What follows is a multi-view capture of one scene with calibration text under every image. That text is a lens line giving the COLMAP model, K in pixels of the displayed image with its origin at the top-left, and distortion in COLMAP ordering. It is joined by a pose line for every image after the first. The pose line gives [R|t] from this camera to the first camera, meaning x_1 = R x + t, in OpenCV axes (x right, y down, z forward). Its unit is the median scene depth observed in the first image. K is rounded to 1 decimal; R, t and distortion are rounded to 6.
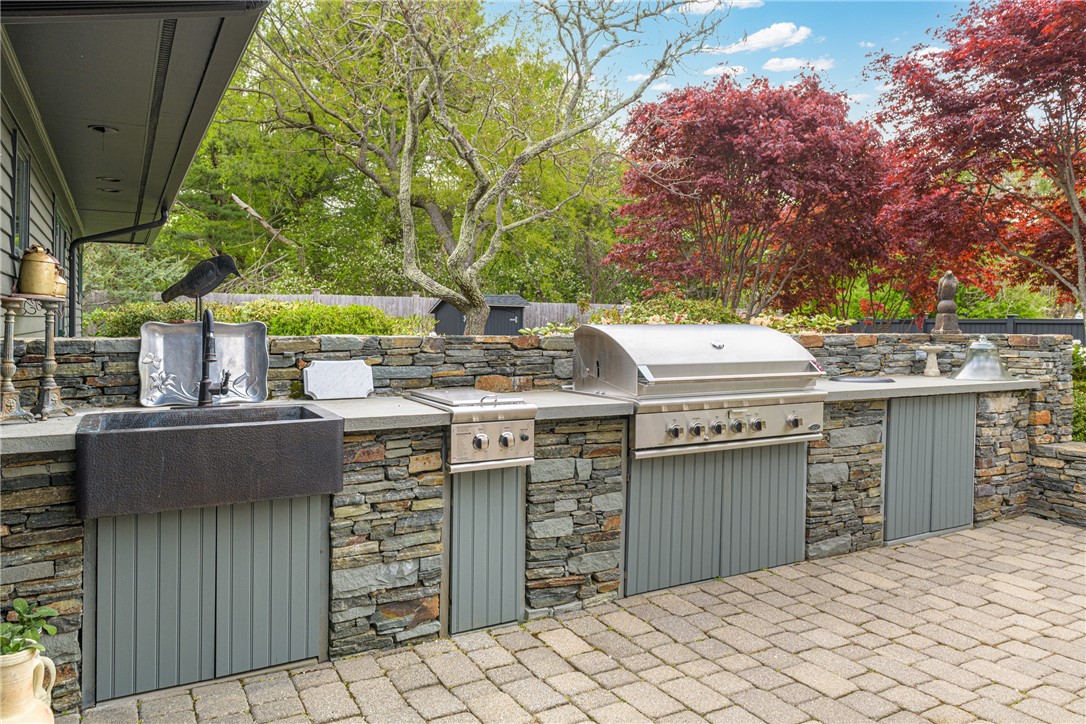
lens RADIAL K [[768.2, 0, 543.2], [0, 768.2, 358.3], [0, 0, 1]] dist [0.001371, -0.000196]
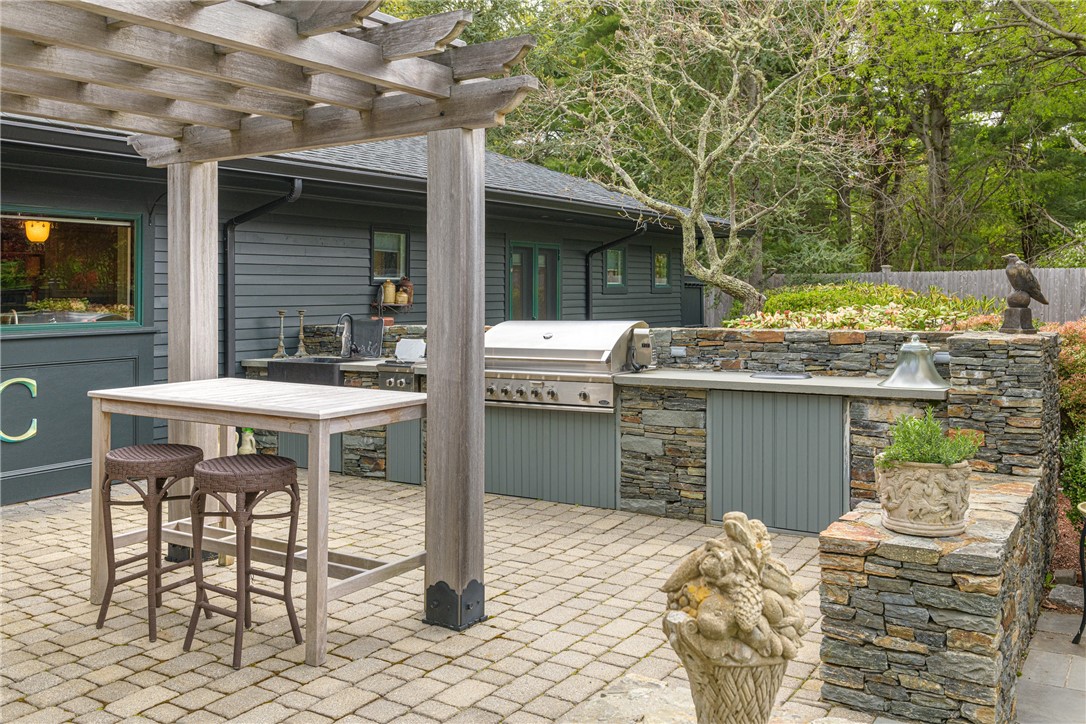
lens RADIAL K [[958.3, 0, 542.7], [0, 958.3, 361.9], [0, 0, 1]] dist [-0.001517, 0.000121]
pose [[0.468953, 0.048268, -0.881903, 1.609339], [-0.031570, 0.998784, 0.037878, -0.033071], [0.882659, 0.010078, 0.469907, 0.149281]]
